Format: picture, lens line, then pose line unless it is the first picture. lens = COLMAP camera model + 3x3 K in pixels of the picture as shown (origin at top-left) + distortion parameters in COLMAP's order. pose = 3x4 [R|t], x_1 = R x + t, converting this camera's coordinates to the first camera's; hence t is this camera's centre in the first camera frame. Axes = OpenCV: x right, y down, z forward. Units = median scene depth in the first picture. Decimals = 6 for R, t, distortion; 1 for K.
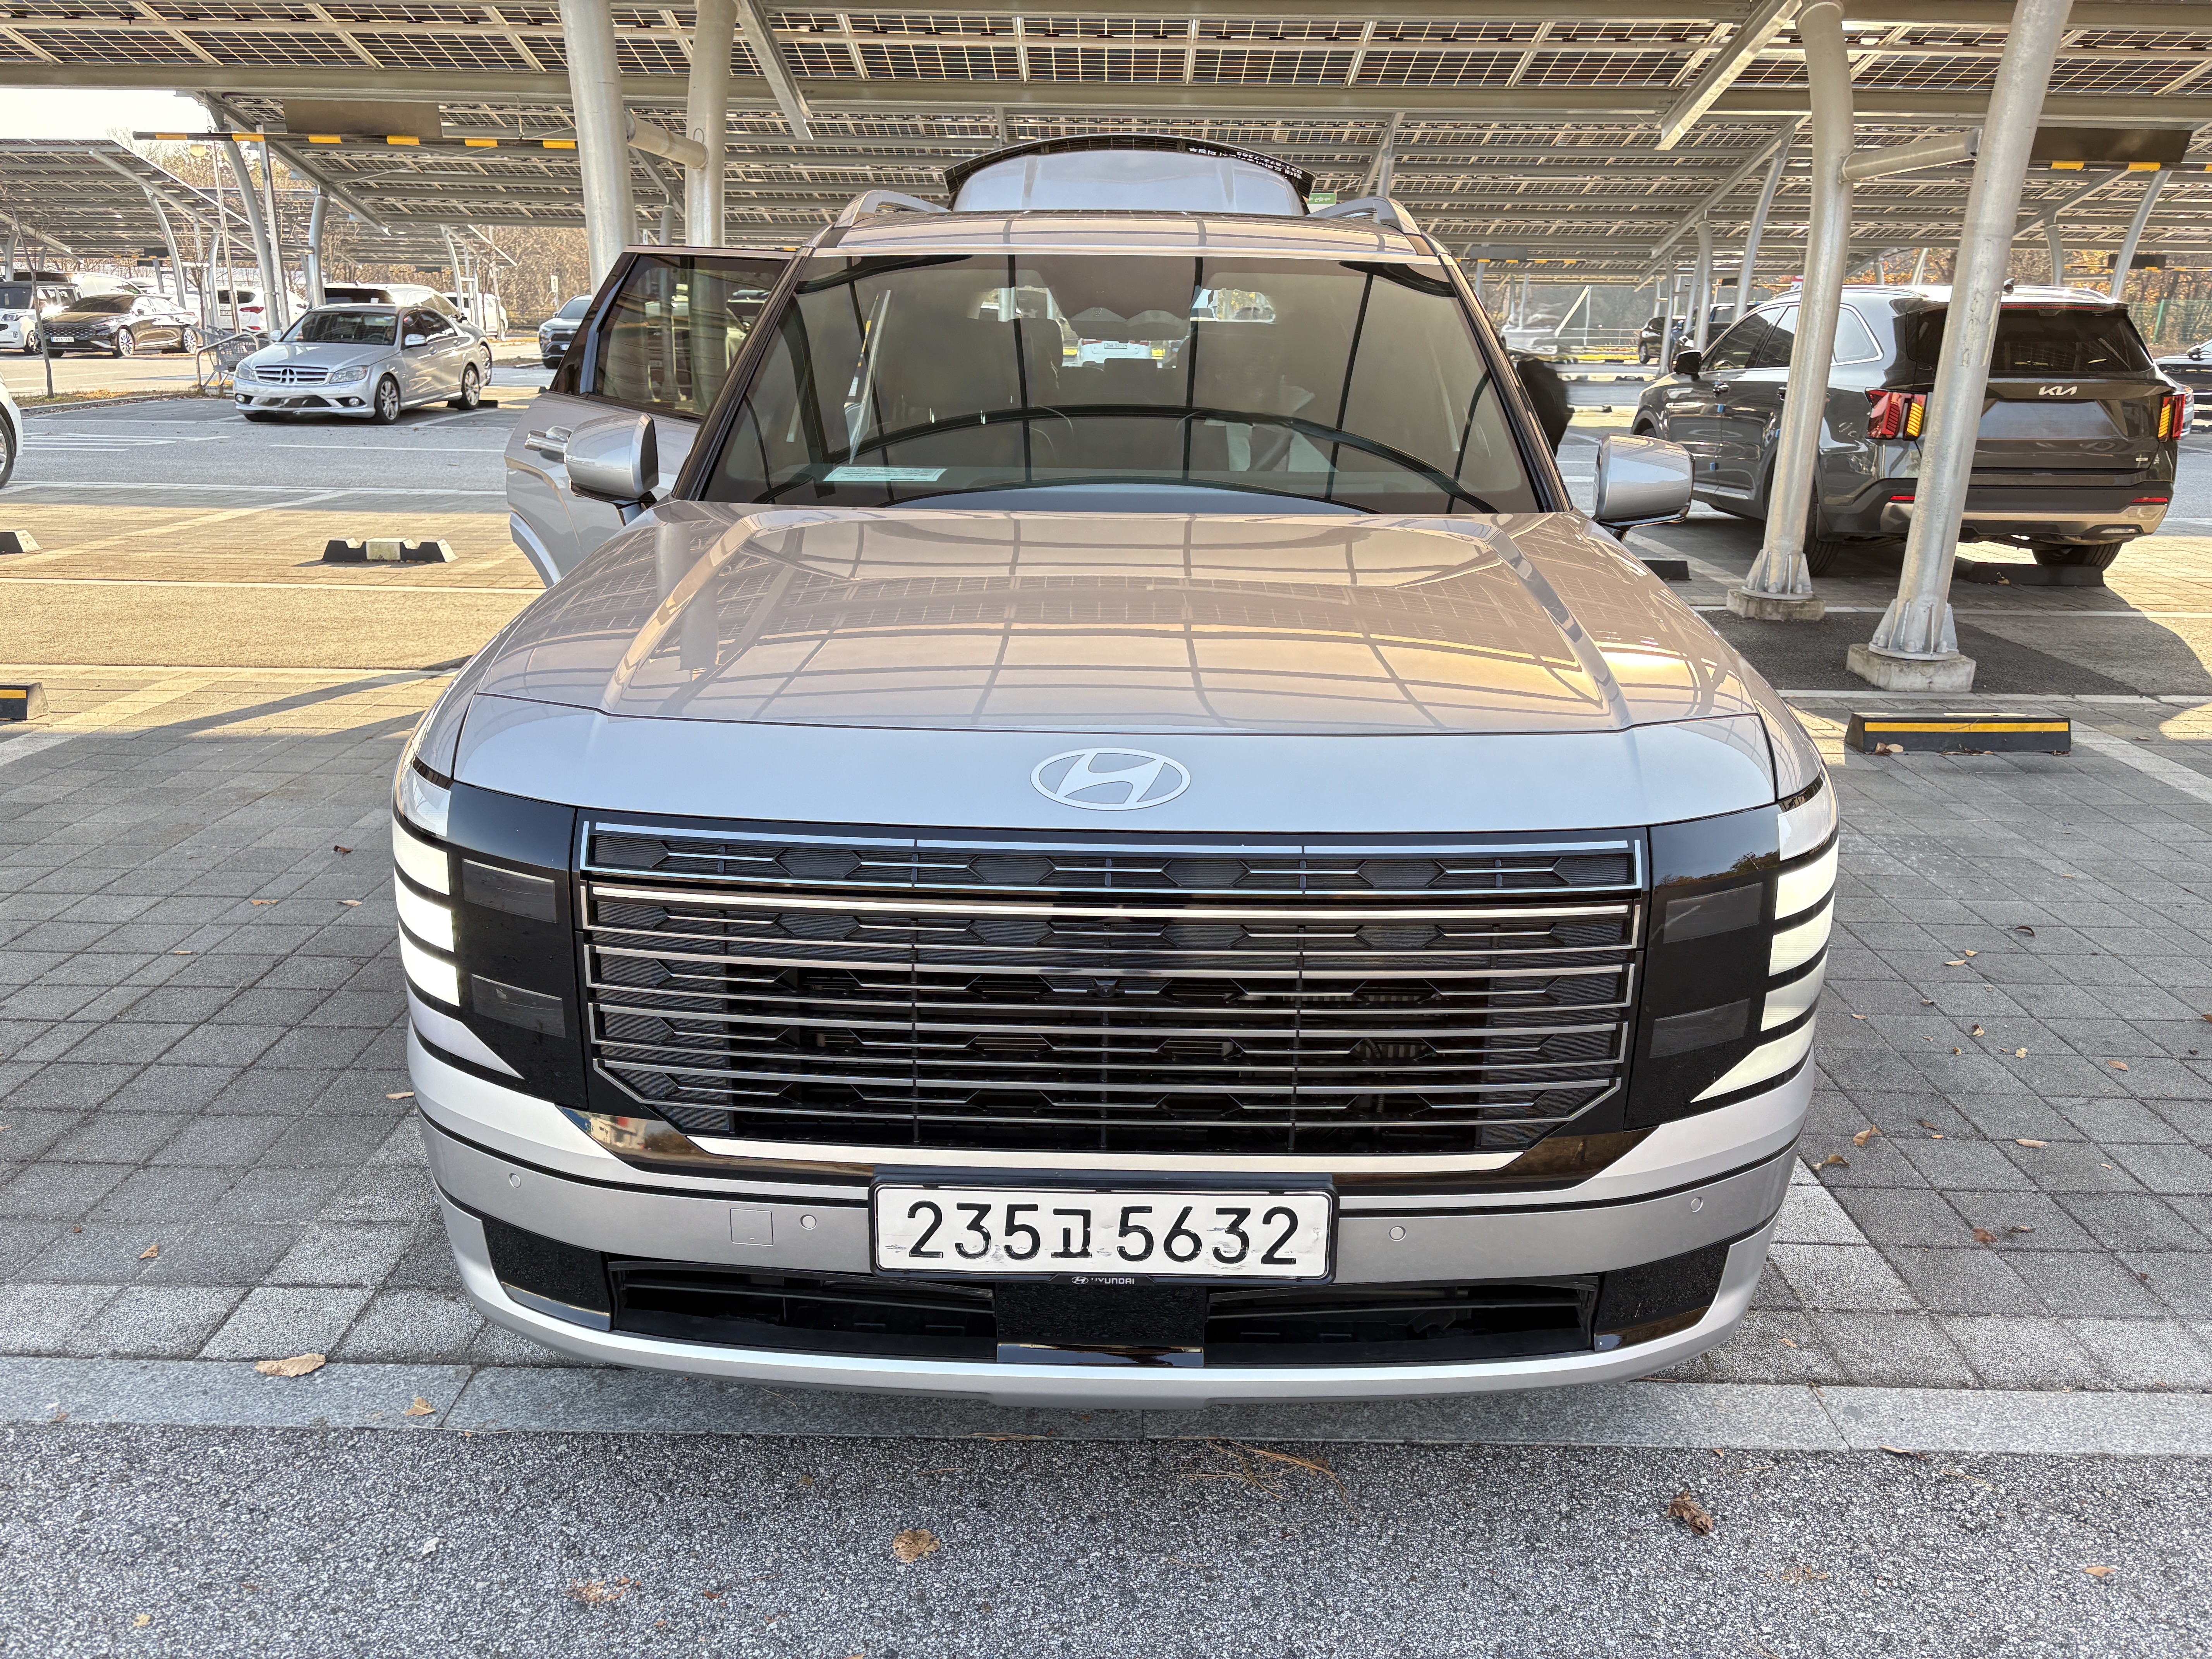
lens RADIAL K [[1676.3, 0, 1100.7], [0, 1676.3, 843.0], [0, 0, 1]] dist [0.063045, -0.059790]
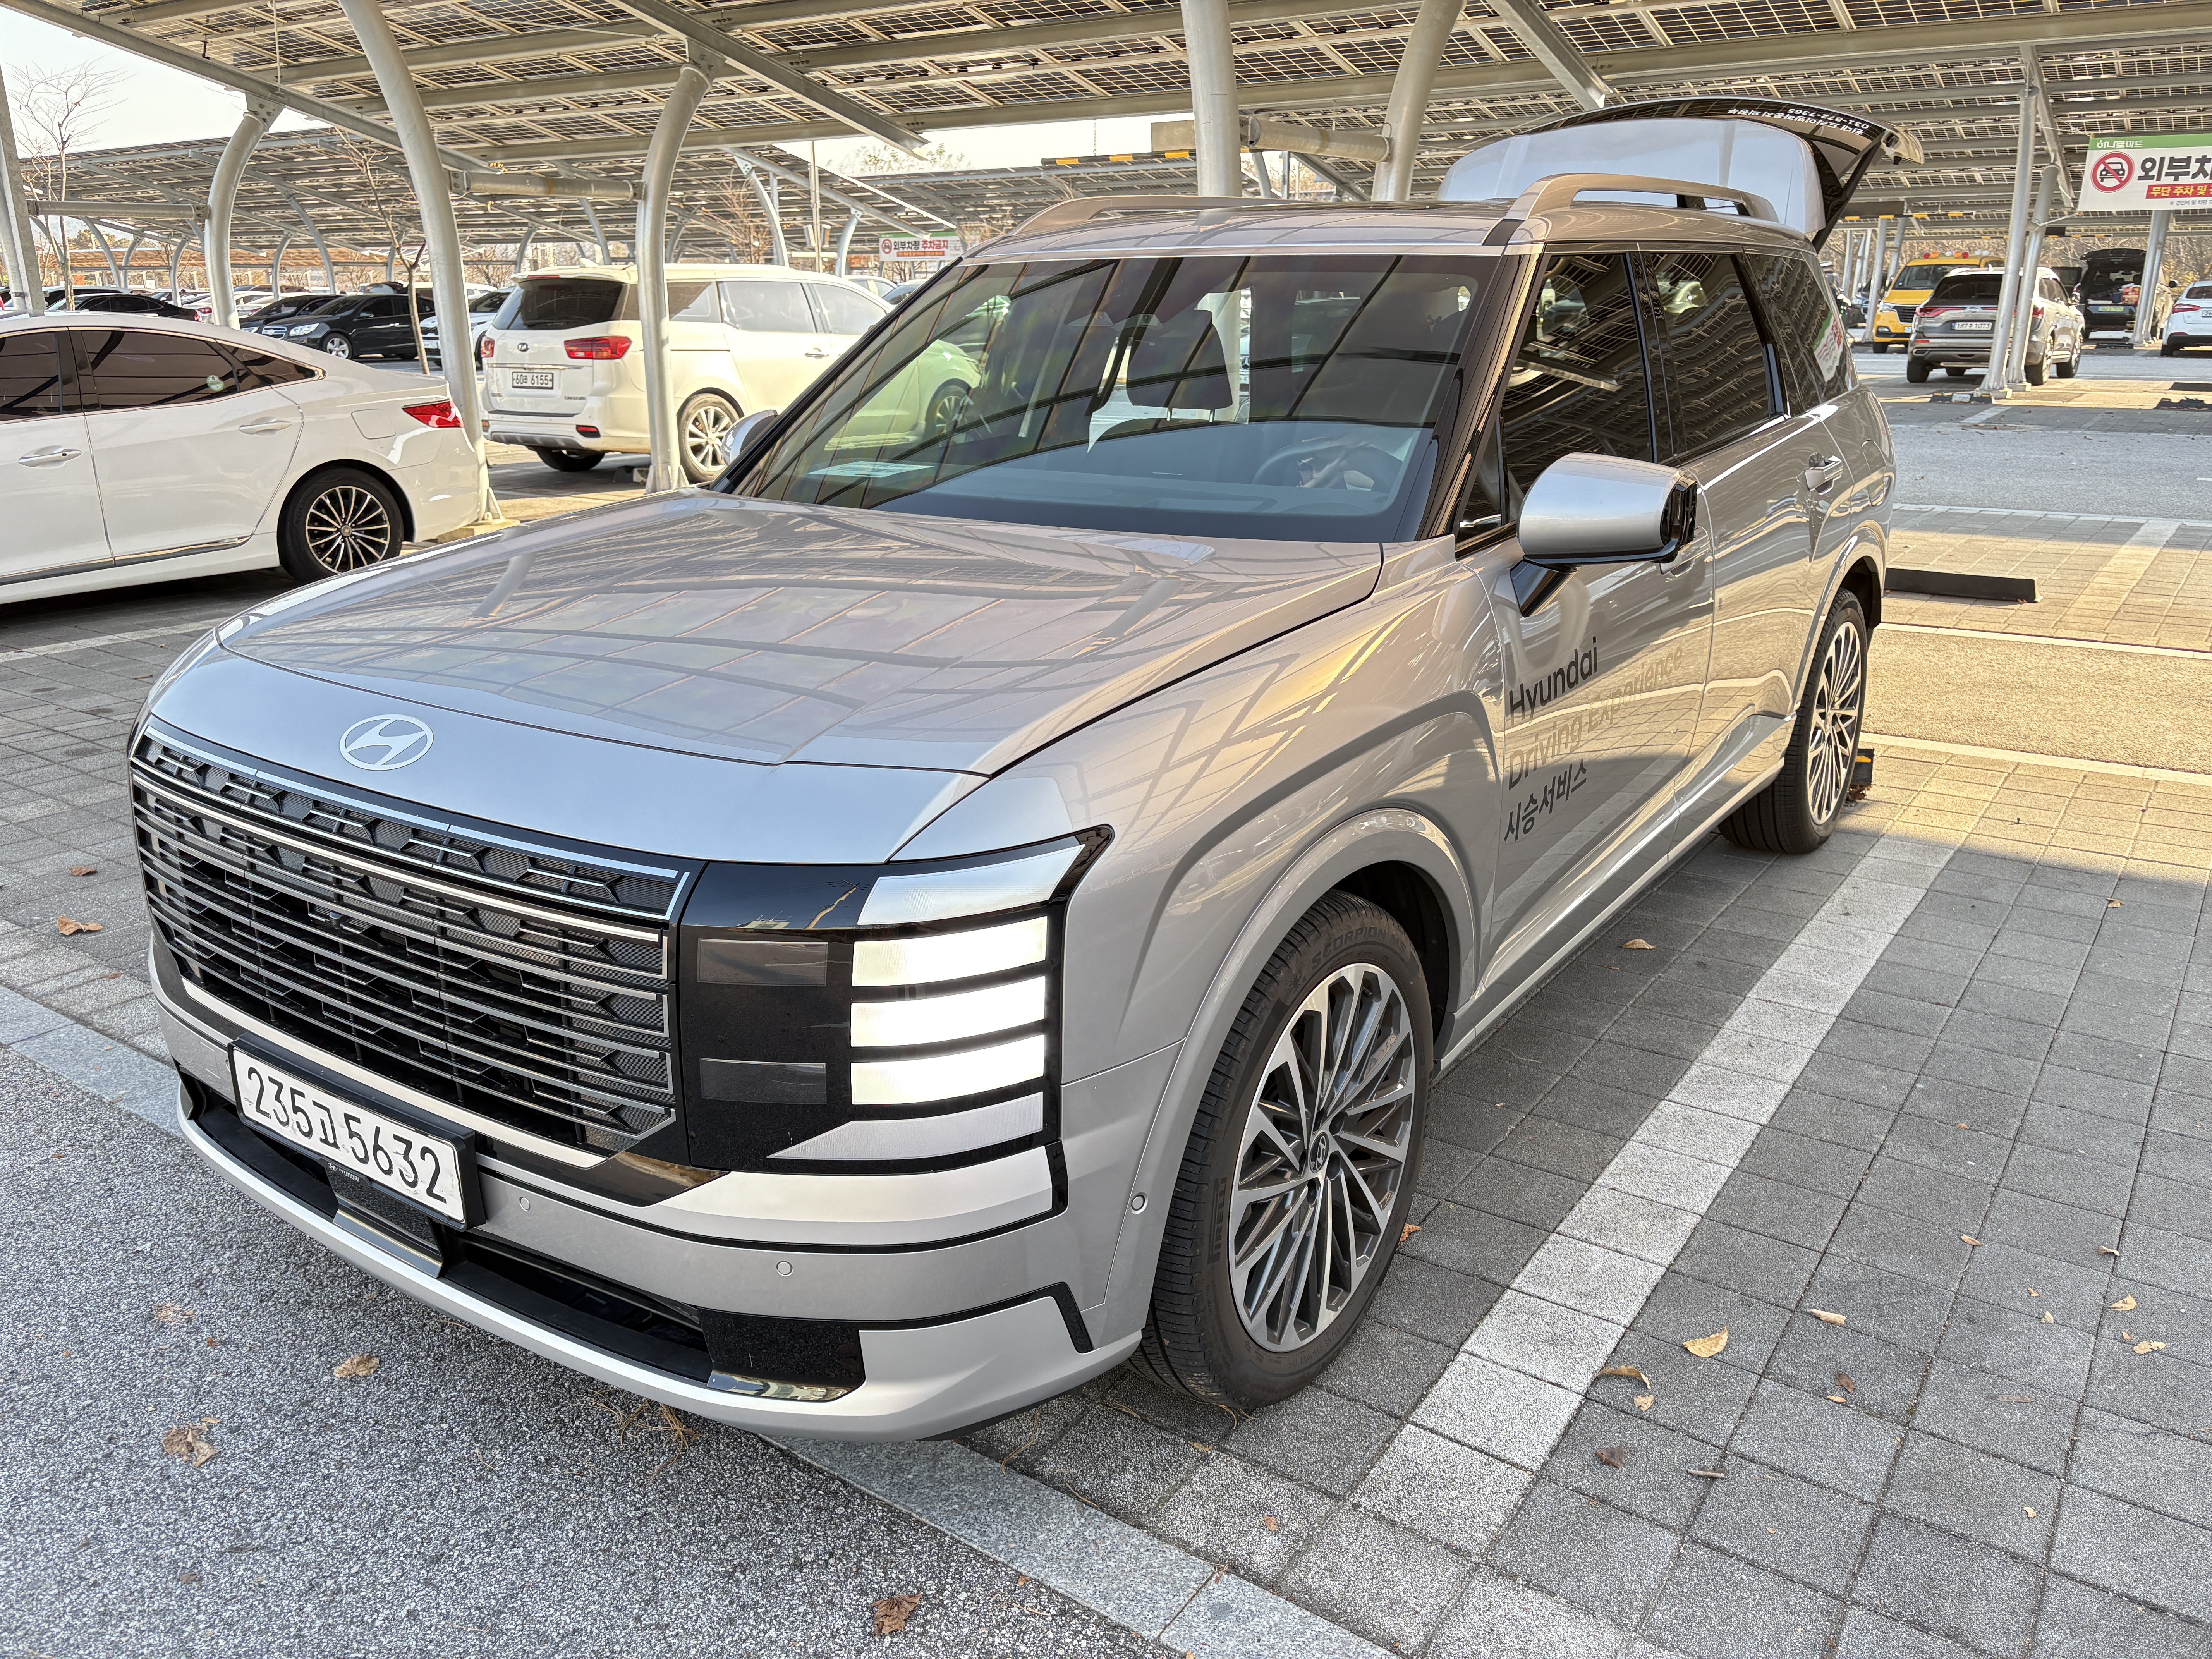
lens RADIAL K [[1676.5, 0, 1106.0], [0, 1676.5, 829.5], [0, 0, 1]] dist [0.075208, -0.072724]
pose [[0.821366, 0.156944, -0.548385, 0.834166], [-0.154787, 0.986655, 0.050534, -0.090656], [0.548998, 0.043376, 0.834697, 0.247529]]
